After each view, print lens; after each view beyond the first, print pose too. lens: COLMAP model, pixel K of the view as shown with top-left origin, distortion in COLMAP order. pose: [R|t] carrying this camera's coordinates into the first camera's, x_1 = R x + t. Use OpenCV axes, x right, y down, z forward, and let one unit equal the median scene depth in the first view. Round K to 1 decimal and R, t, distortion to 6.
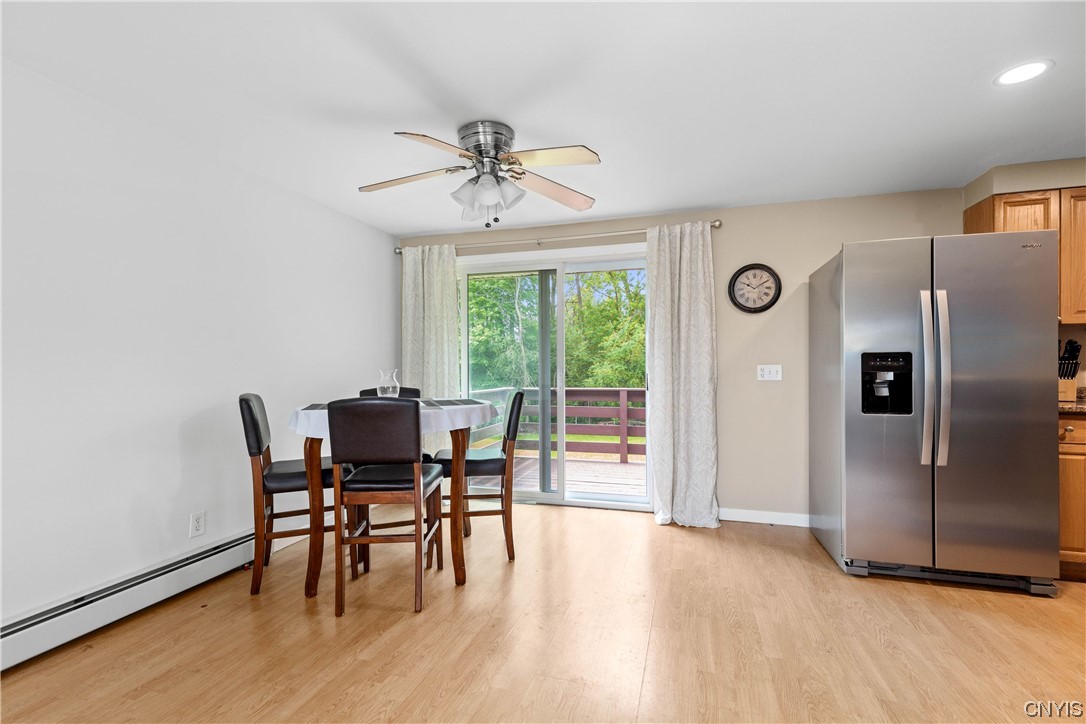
lens RADIAL K [[487.8, 0, 544.1], [0, 487.8, 368.1], [0, 0, 1]] dist [0.004349, 0.000425]
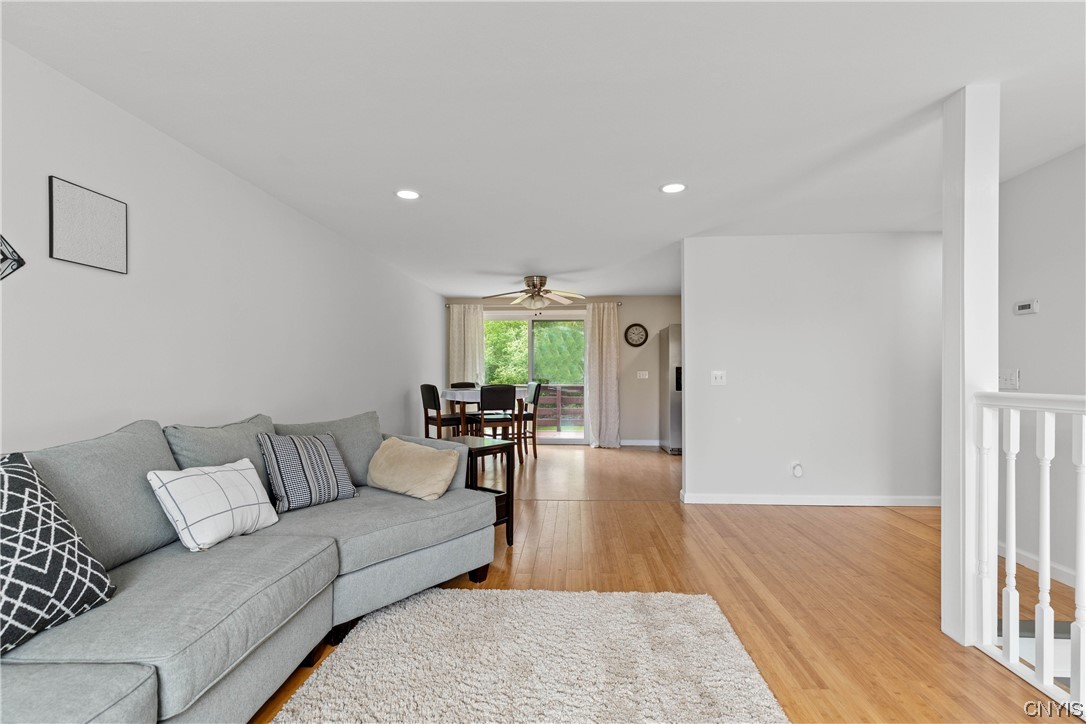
lens RADIAL K [[487.8, 0, 544.1], [0, 487.8, 368.1], [0, 0, 1]] dist [0.004349, 0.000425]
pose [[0.974594, 0.002779, 0.223961, -0.441493], [-0.001654, 0.999985, -0.005209, -0.008591], [-0.223972, 0.004706, 0.974584, -0.993318]]
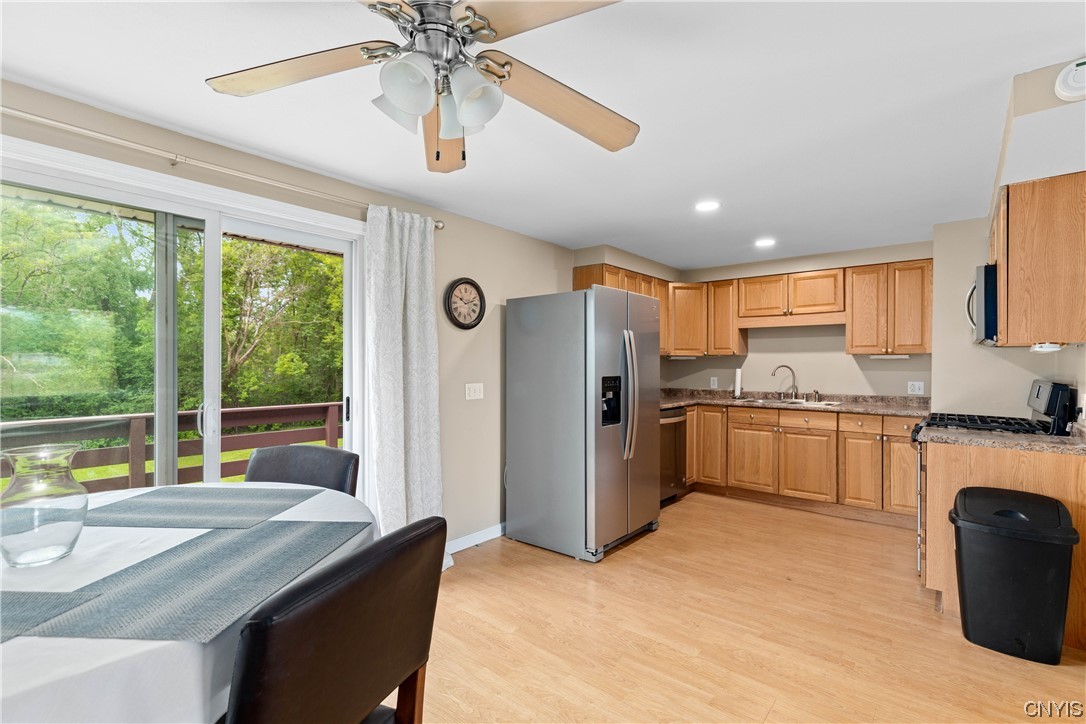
lens RADIAL K [[495.9, 0, 550.5], [0, 495.9, 363.3], [0, 0, 1]] dist [0.001706, -0.000182]
pose [[0.387658, 0.004761, 0.921791, -0.407403], [-0.005719, 0.999980, -0.002760, -0.045453], [-0.921785, -0.004201, 0.387678, 0.481232]]
